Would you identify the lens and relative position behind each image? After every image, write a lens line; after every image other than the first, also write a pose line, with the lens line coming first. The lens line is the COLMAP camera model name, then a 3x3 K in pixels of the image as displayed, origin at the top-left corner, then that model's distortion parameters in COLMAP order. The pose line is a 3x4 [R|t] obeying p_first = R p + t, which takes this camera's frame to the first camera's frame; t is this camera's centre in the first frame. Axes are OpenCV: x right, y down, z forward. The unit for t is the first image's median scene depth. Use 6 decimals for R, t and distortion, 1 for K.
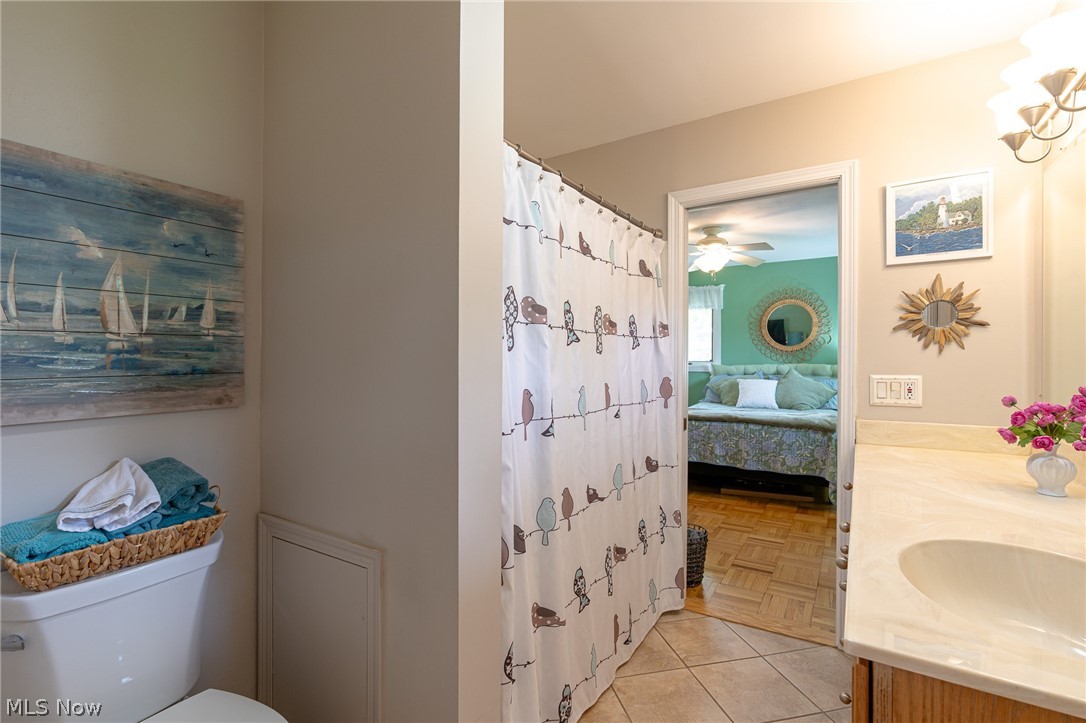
lens RADIAL K [[502.1, 0, 549.1], [0, 502.1, 361.3], [0, 0, 1]] dist [-0.013605, 0.000426]
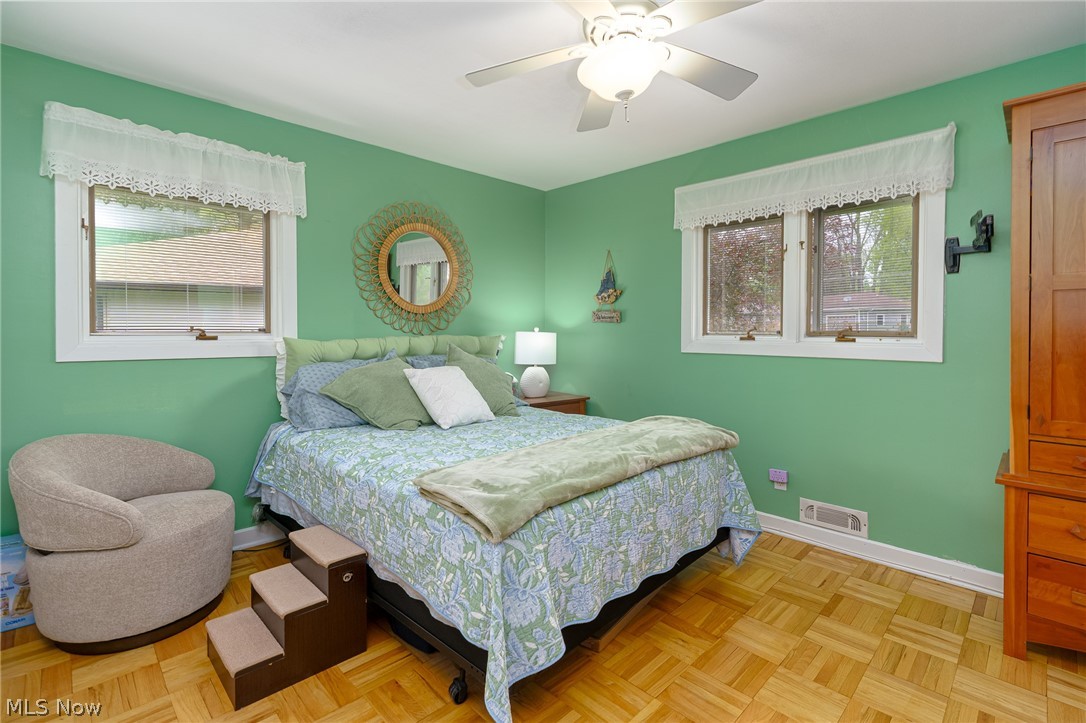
lens RADIAL K [[497.9, 0, 543.2], [0, 497.9, 333.2], [0, 0, 1]] dist [-0.000401, 0.000054]
pose [[0.227264, -0.005253, 0.973819, -0.049311], [0.005776, 0.999975, 0.004046, 0.000701], [-0.973816, 0.004705, 0.227289, 0.768687]]
